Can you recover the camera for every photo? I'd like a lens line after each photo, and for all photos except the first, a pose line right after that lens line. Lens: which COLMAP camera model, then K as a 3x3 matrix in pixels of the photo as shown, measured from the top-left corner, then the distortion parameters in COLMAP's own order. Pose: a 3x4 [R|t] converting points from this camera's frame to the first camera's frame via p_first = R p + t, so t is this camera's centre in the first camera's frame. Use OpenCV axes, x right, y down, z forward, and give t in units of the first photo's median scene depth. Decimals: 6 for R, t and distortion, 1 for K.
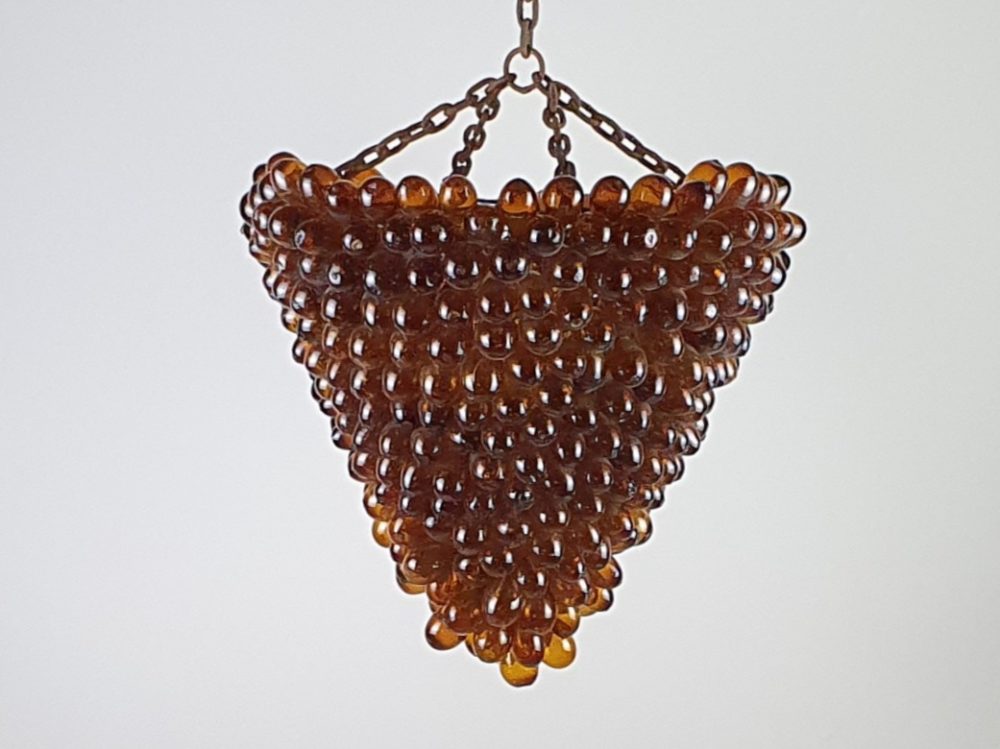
lens RADIAL K [[768.1, 0, 530.9], [0, 768.1, 391.1], [0, 0, 1]] dist [-0.001435, -0.000321]
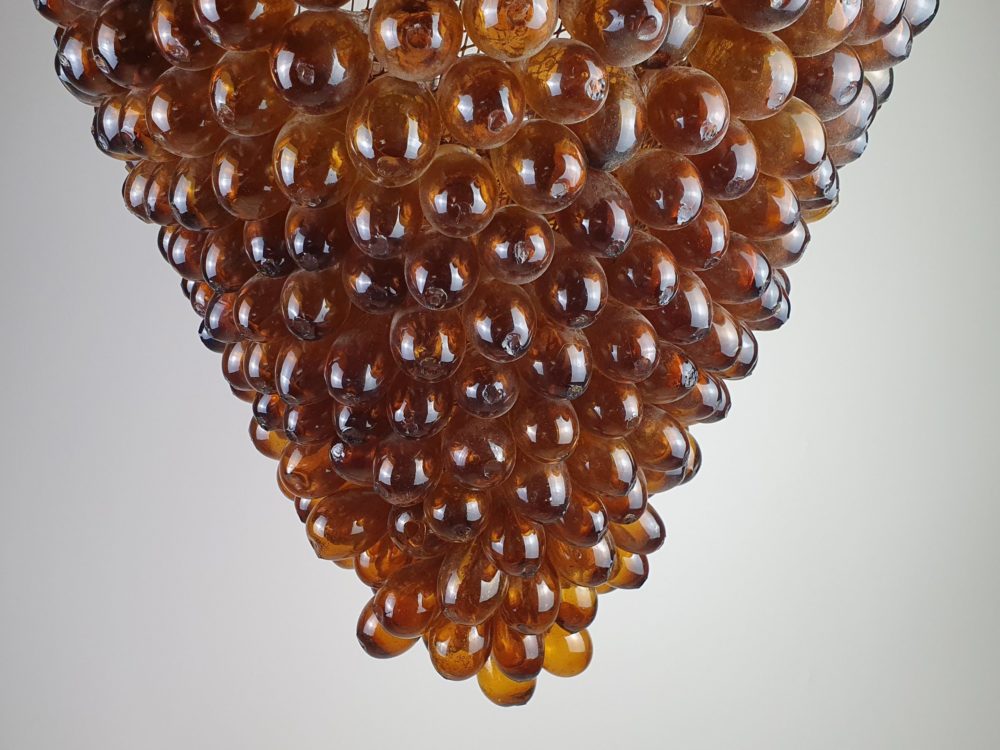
lens RADIAL K [[769.8, 0, 500.0], [0, 769.8, 375.0], [0, 0, 1]] dist [0.008104, 0.001198]
pose [[0.998867, -0.039907, -0.025927, 0.009574], [0.040782, 0.998586, 0.034110, 0.107550], [0.024529, -0.035129, 0.999082, 0.470309]]
